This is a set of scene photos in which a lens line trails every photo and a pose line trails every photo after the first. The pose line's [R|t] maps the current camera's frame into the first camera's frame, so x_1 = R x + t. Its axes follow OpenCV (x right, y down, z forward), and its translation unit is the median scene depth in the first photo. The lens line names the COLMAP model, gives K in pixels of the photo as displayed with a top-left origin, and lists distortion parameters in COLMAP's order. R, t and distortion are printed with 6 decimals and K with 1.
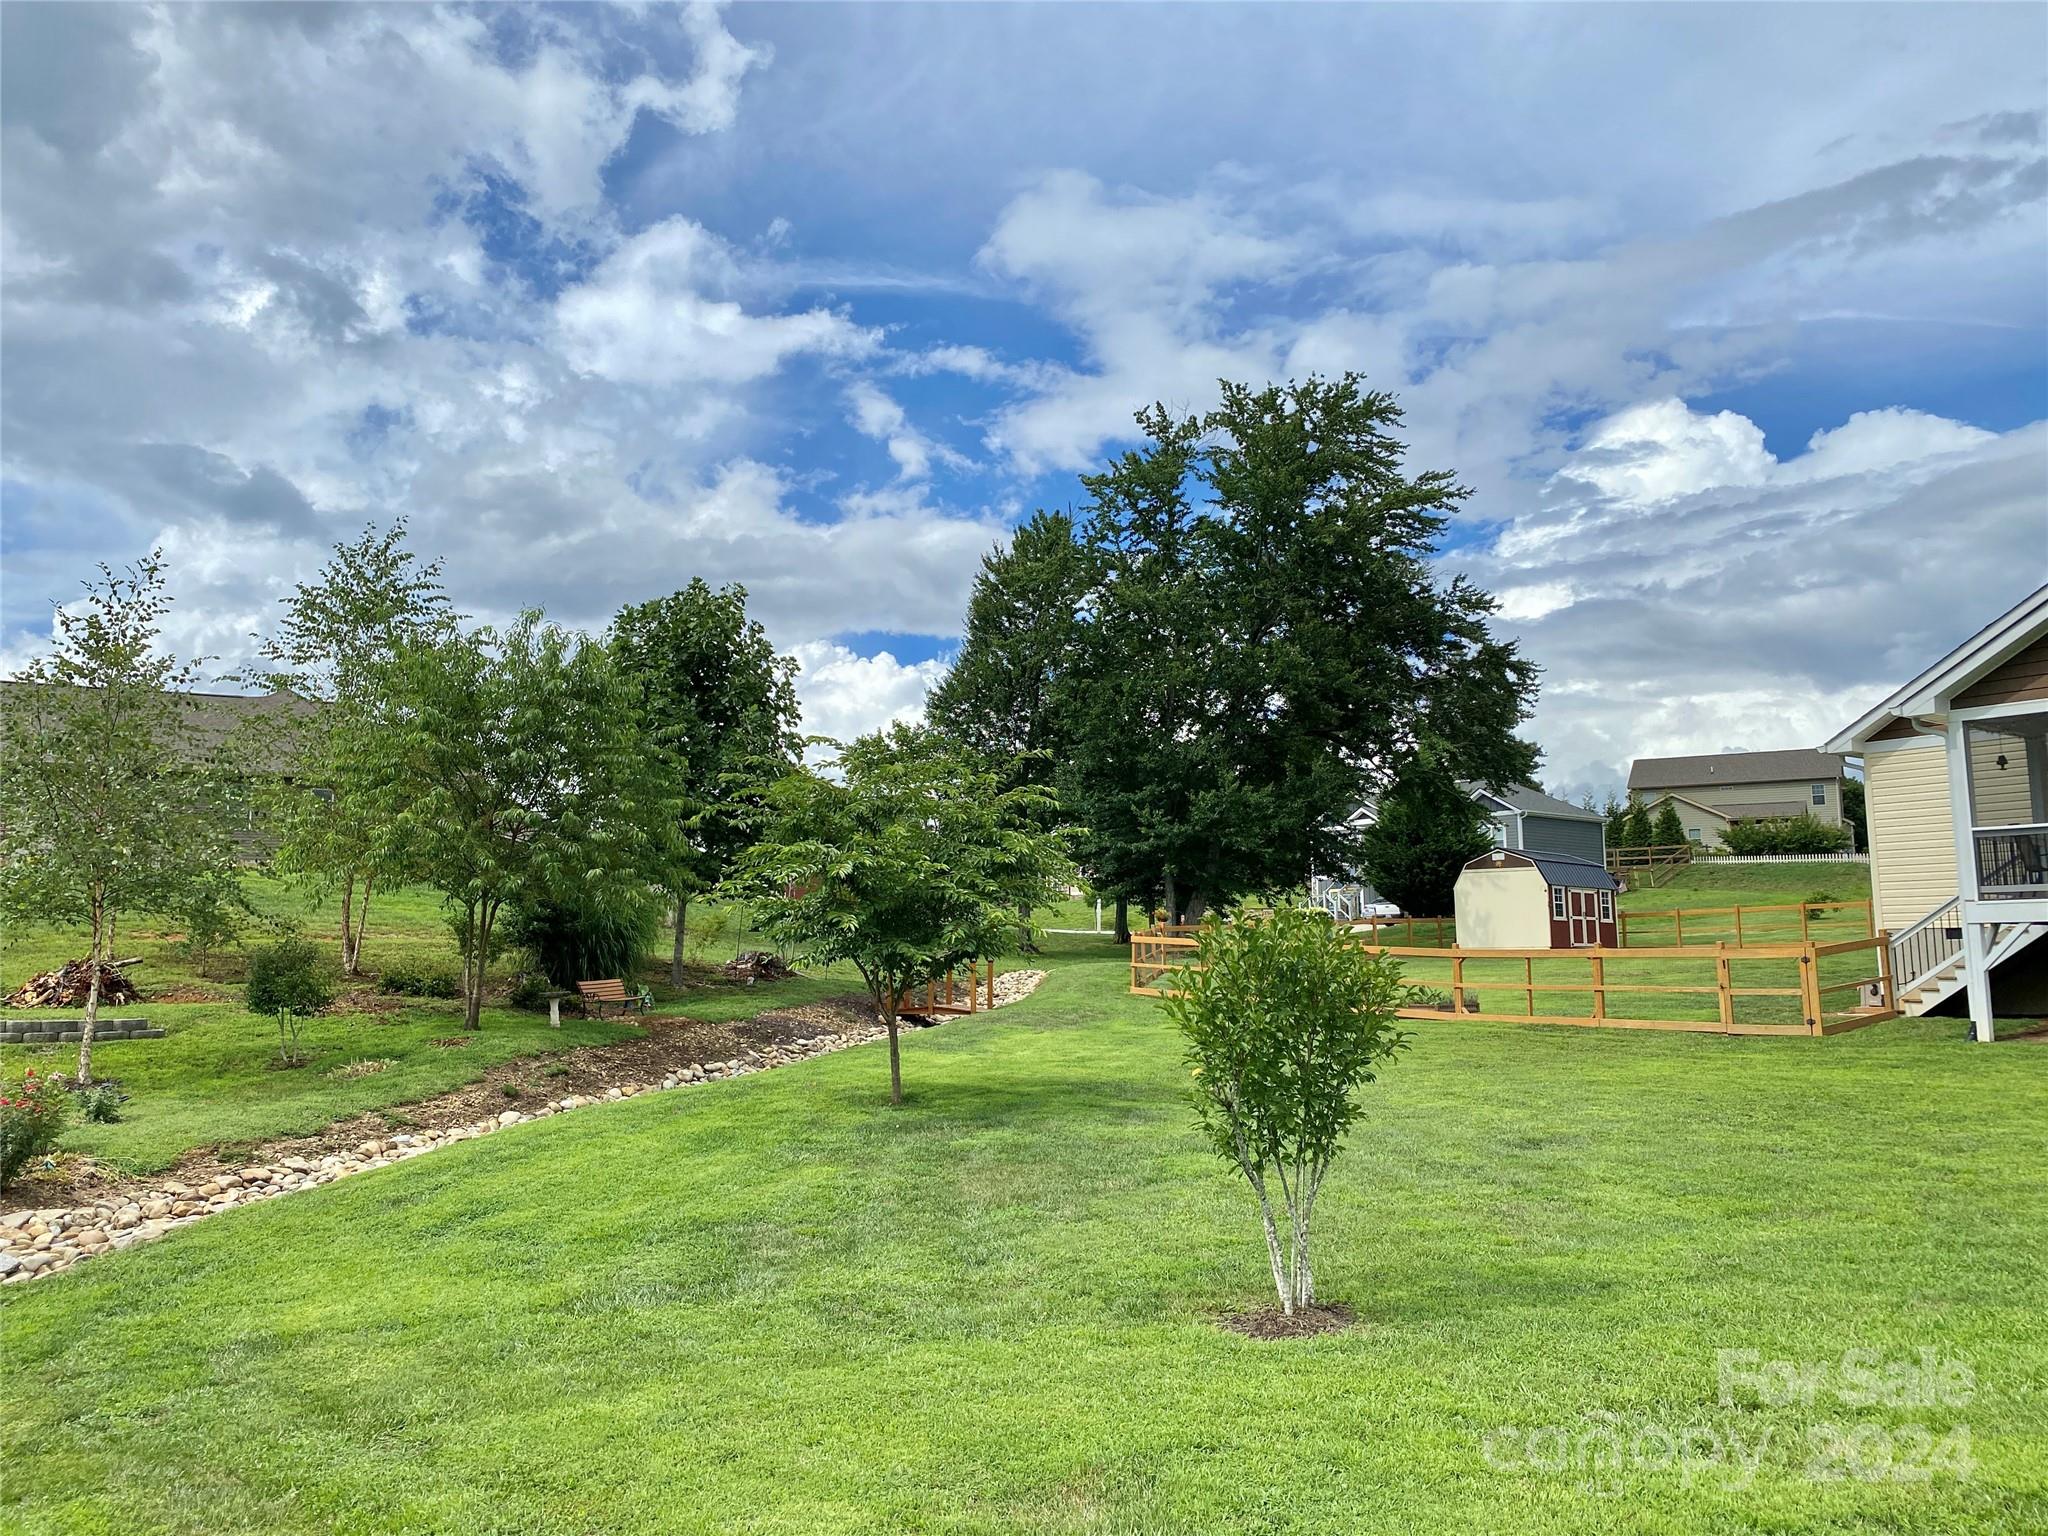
lens RADIAL K [[1530.0, 0, 1024.0], [0, 1530.0, 768.0], [0, 0, 1]] dist [0.088763, -0.071623]
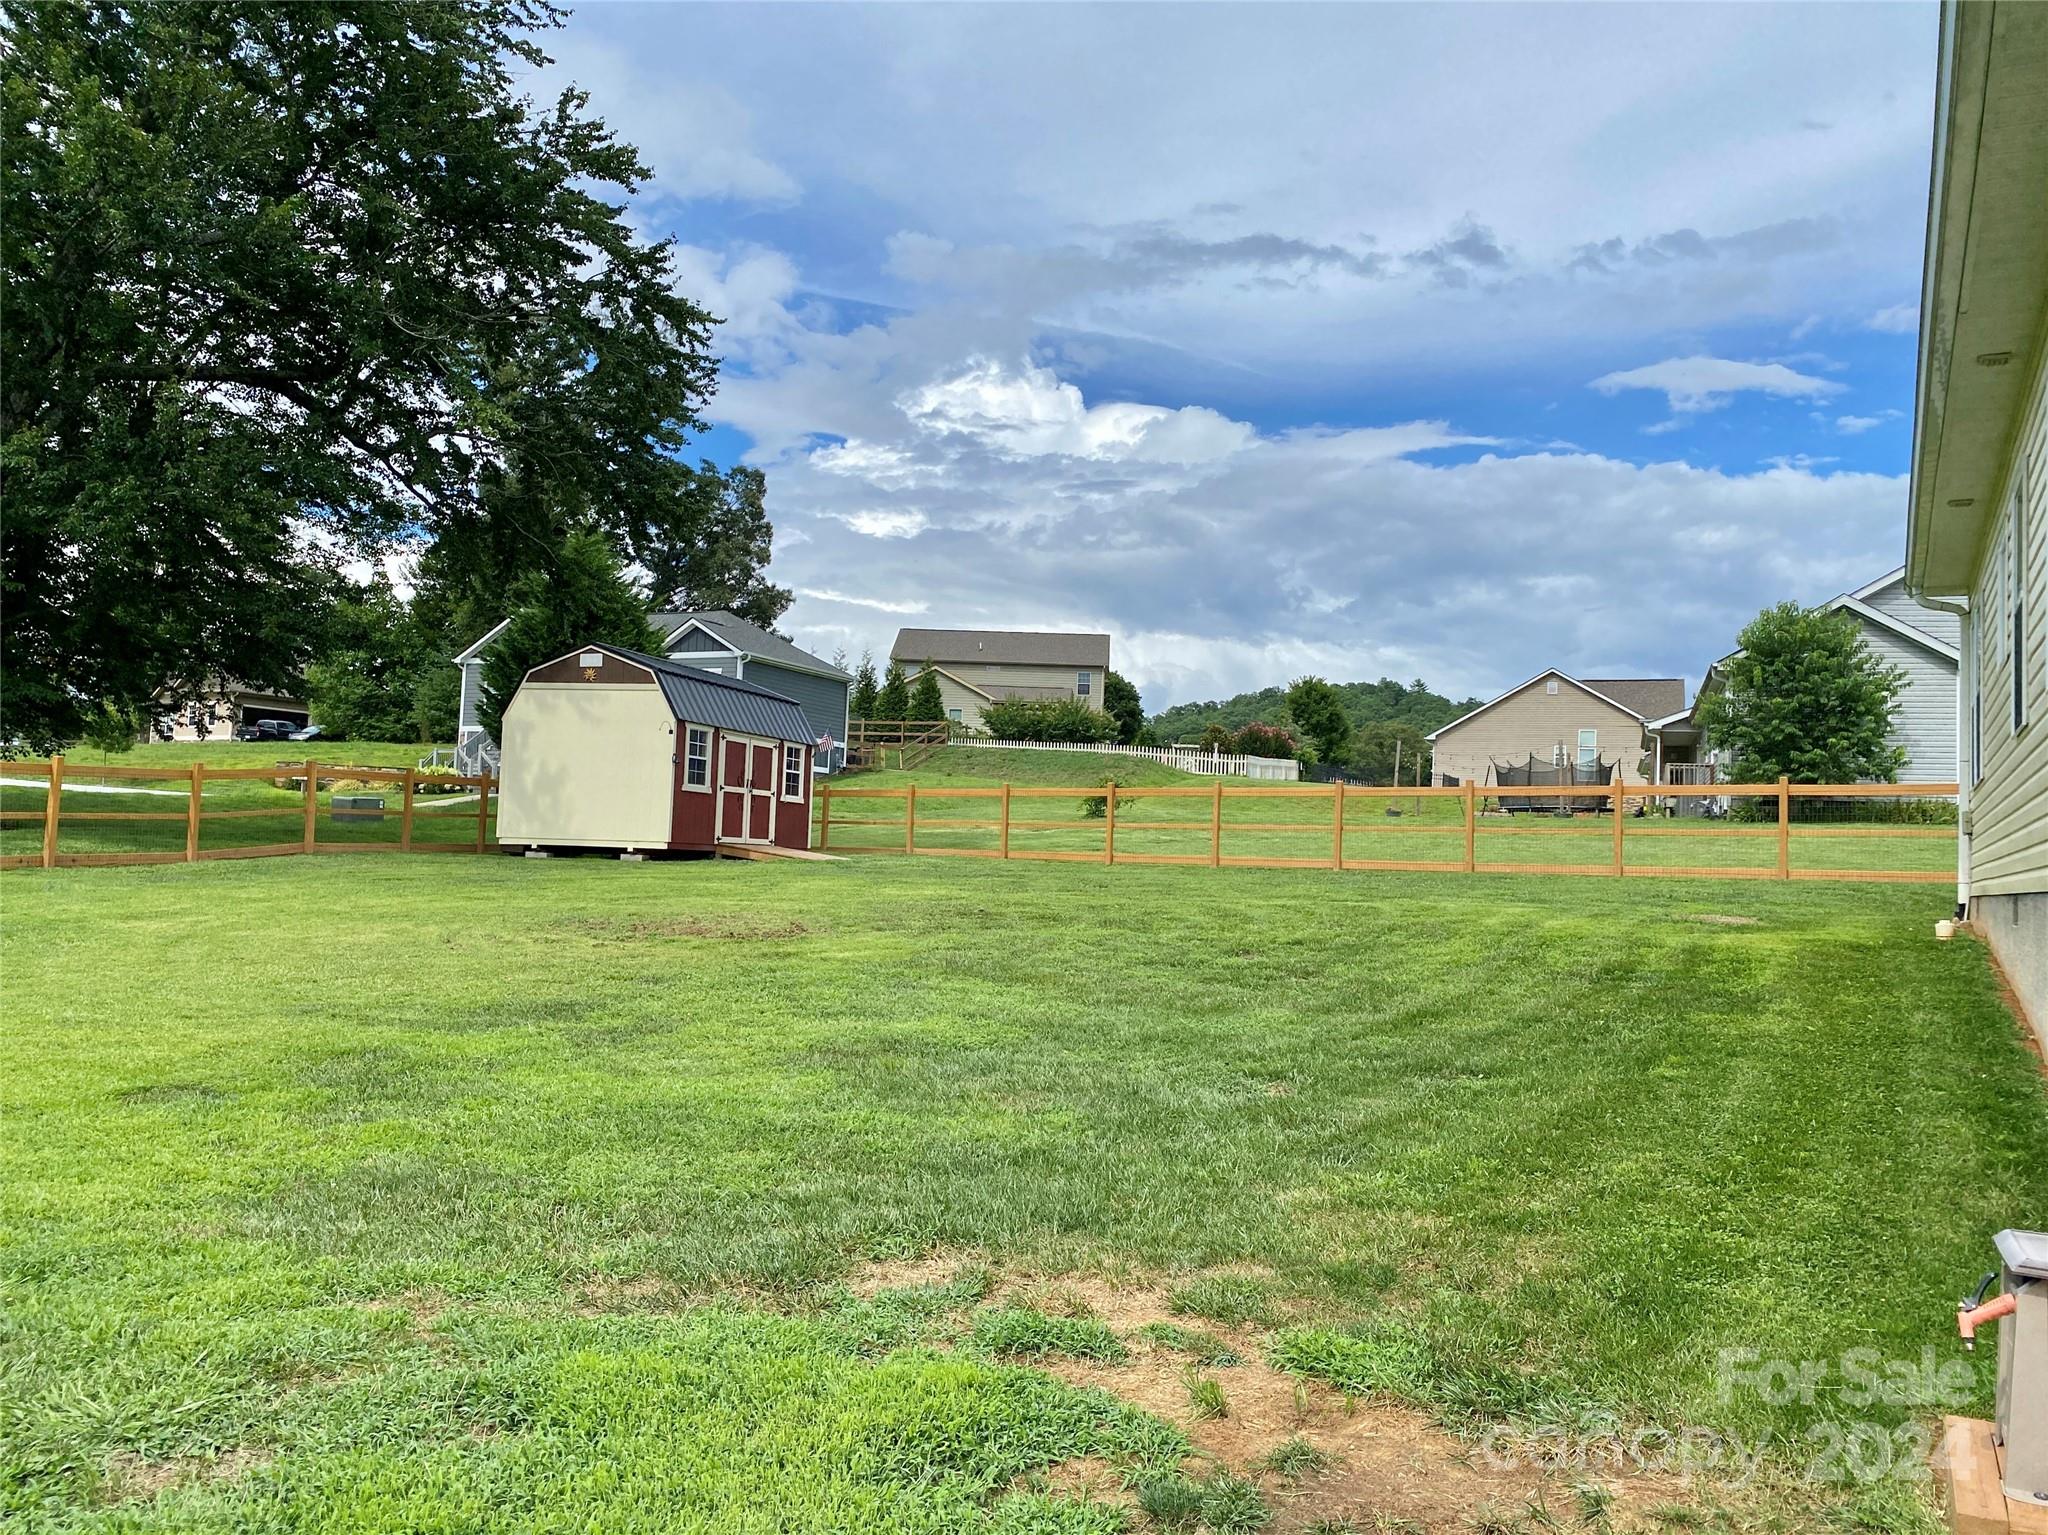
lens RADIAL K [[1530.0, 0, 1024.0], [0, 1530.0, 767.5], [0, 0, 1]] dist [0.088763, -0.071623]
pose [[0.897094, 0.074608, 0.435495, 0.122213], [-0.107575, 0.992862, 0.051504, 0.028793], [-0.428544, -0.093052, 0.898716, 0.270708]]
